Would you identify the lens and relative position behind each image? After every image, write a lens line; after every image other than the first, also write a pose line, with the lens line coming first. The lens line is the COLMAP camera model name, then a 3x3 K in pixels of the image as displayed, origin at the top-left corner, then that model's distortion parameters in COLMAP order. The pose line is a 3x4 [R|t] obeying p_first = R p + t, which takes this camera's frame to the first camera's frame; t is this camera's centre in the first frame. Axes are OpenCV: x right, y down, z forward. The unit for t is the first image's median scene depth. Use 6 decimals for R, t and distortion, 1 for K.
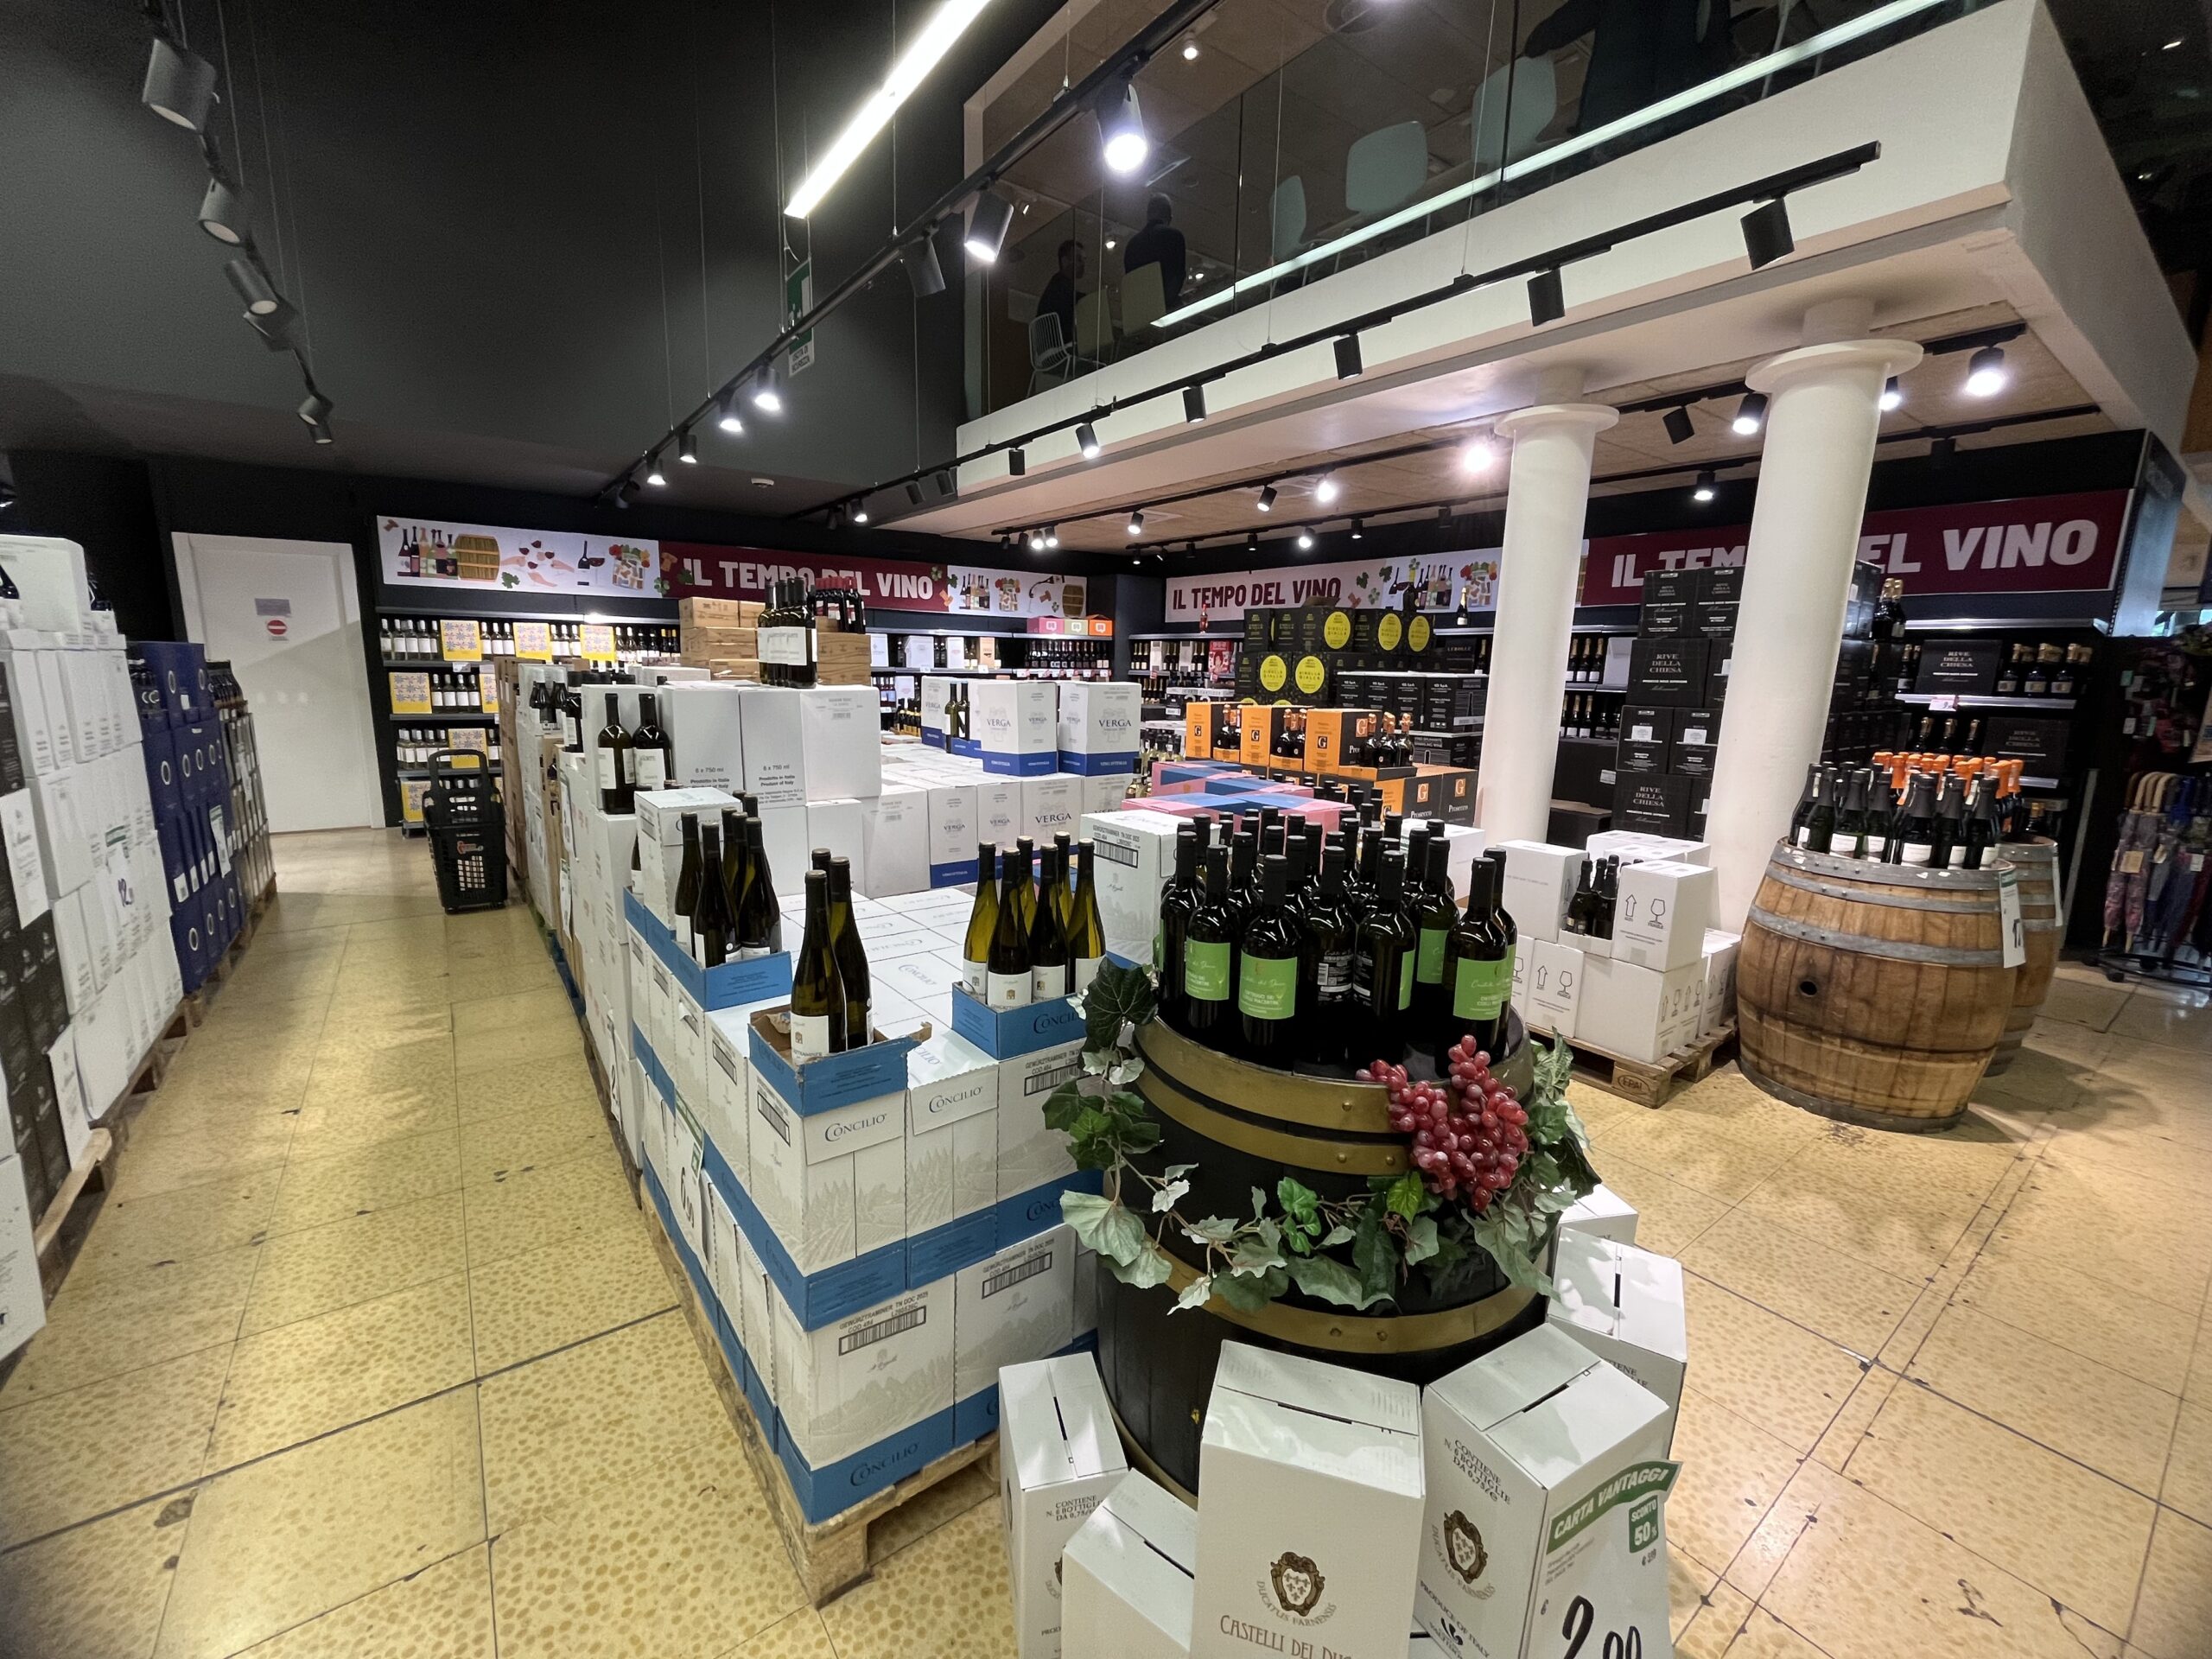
lens RADIAL K [[902.2, 0, 1098.2], [0, 902.2, 826.7], [0, 0, 1]] dist [-0.002714, -0.000634]
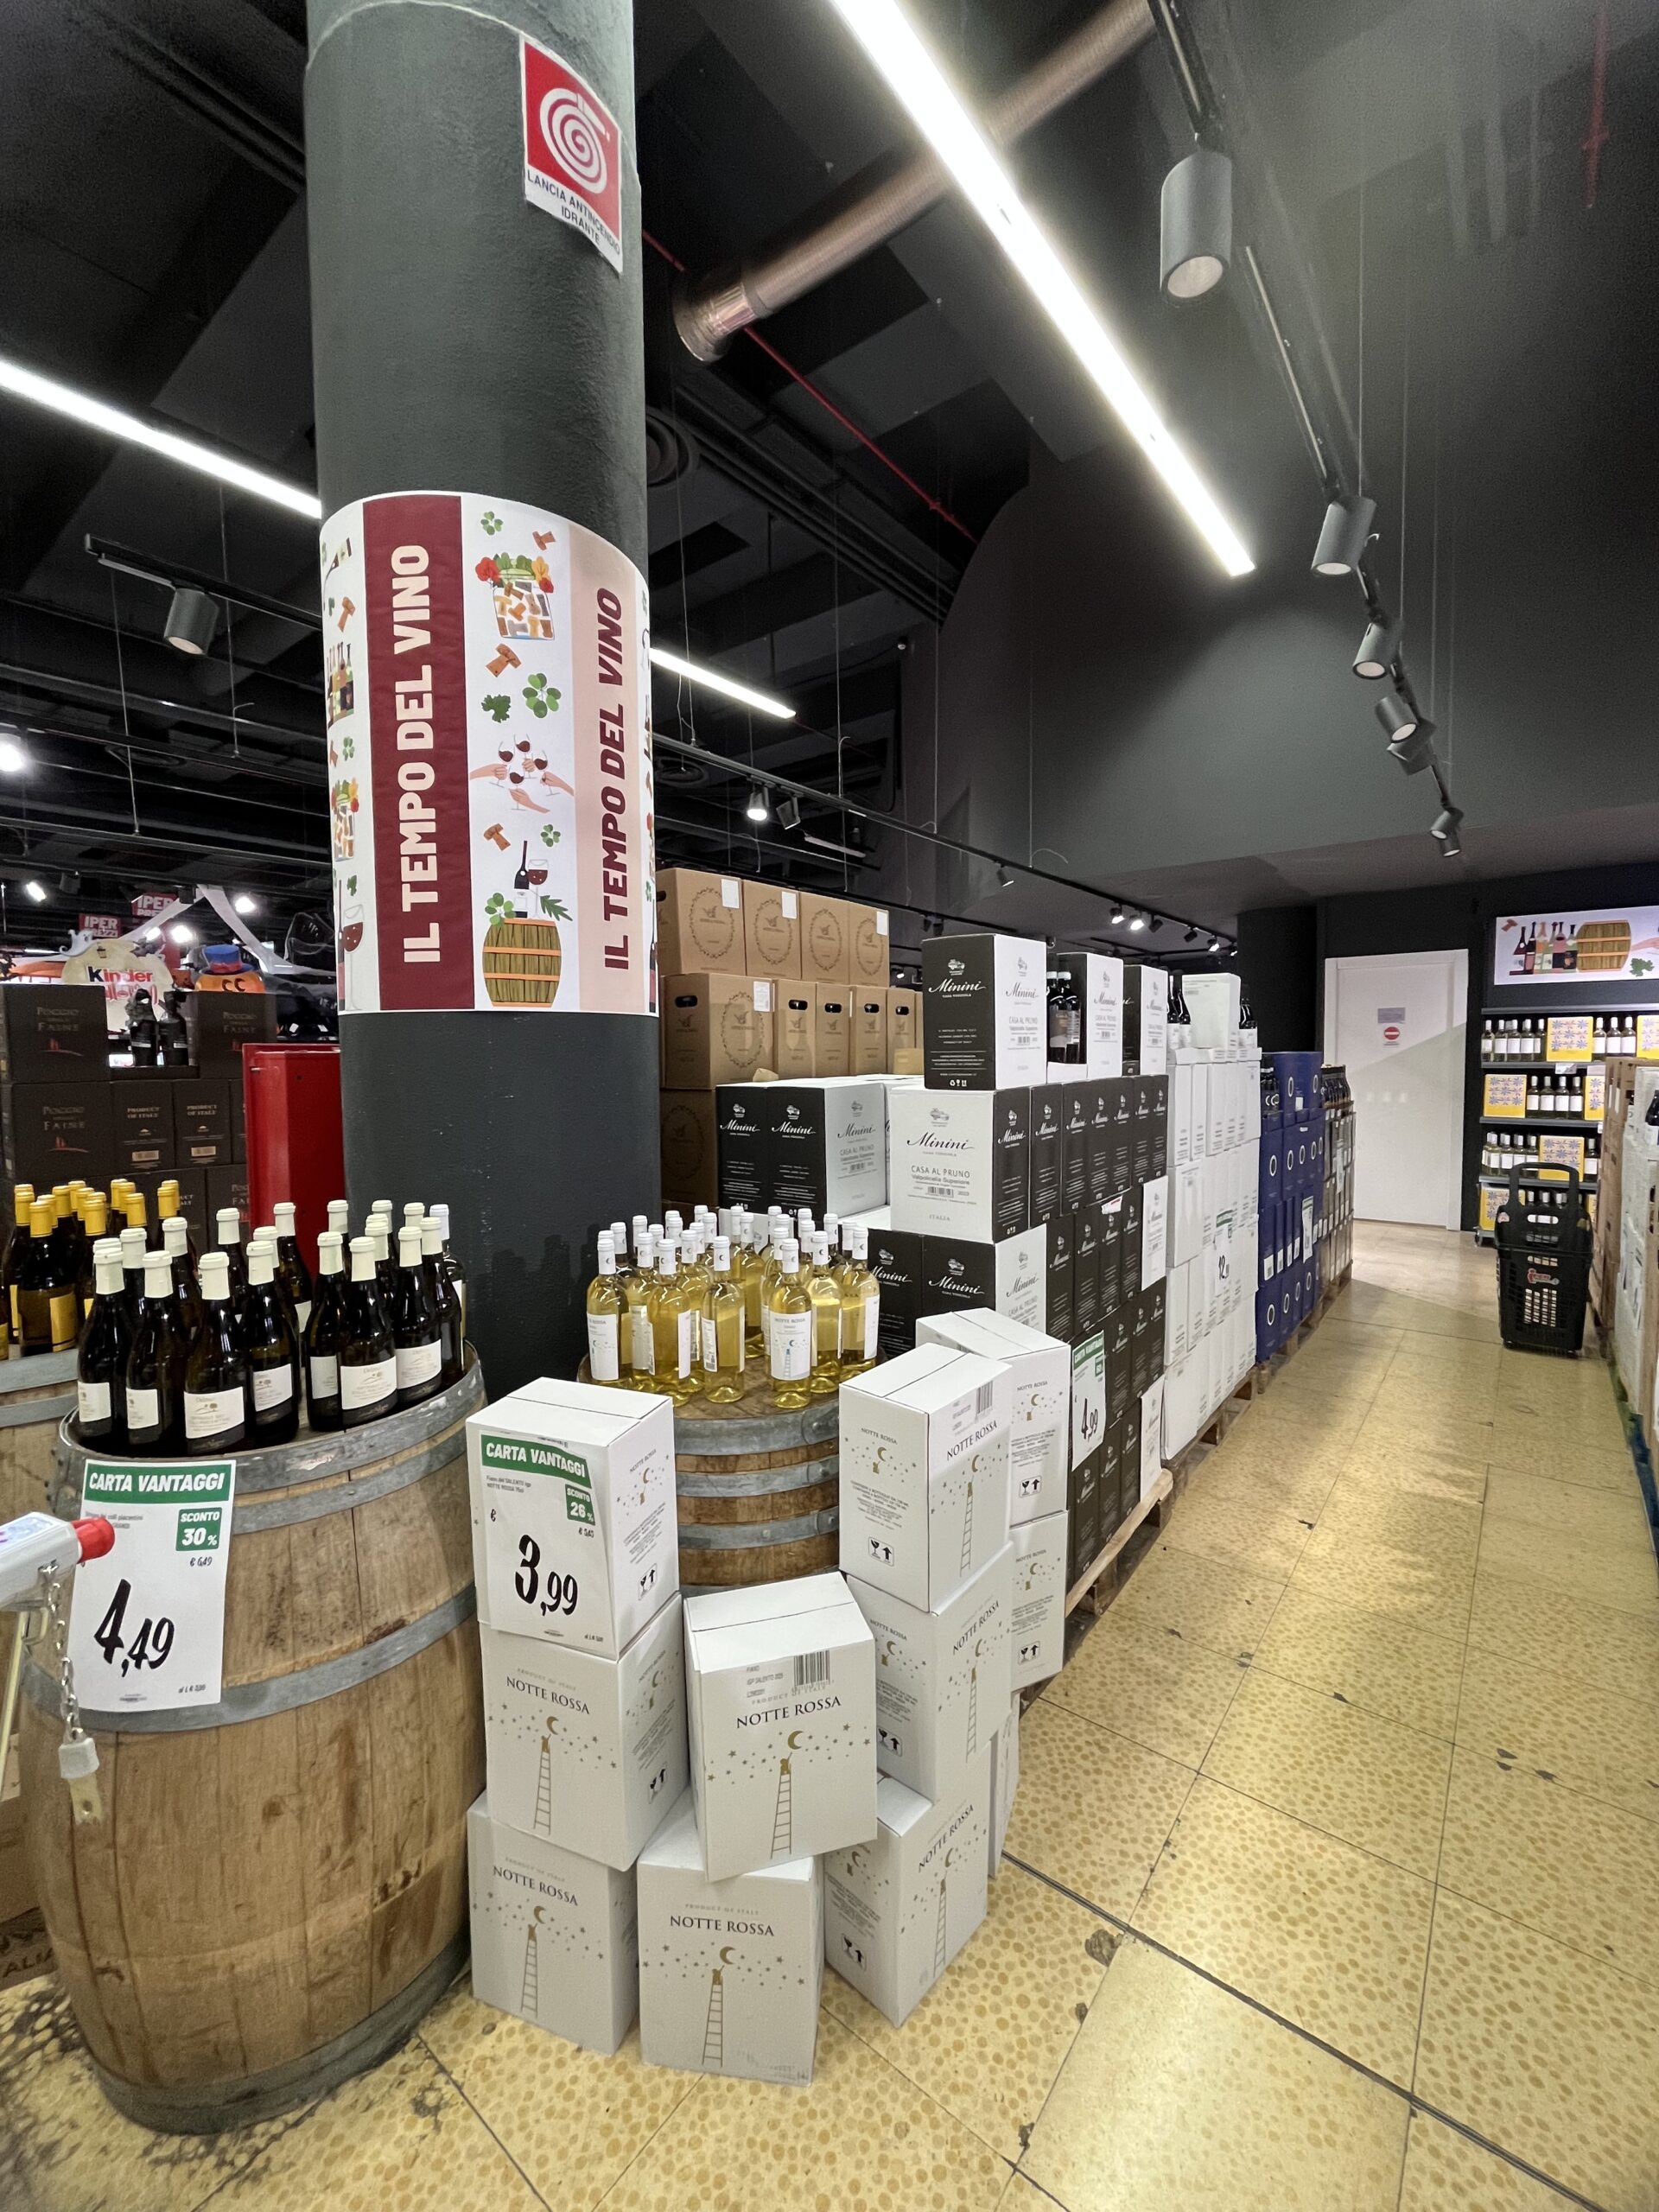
lens RADIAL K [[902.2, 0, 824.2], [0, 902.2, 1099.6], [0, 0, 1]] dist [-0.002714, -0.000634]
pose [[0.267200, 0.027492, -0.963249, -0.059361], [-0.157452, 0.987405, -0.015495, -0.024481], [0.950691, 0.155805, 0.268163, 0.094046]]
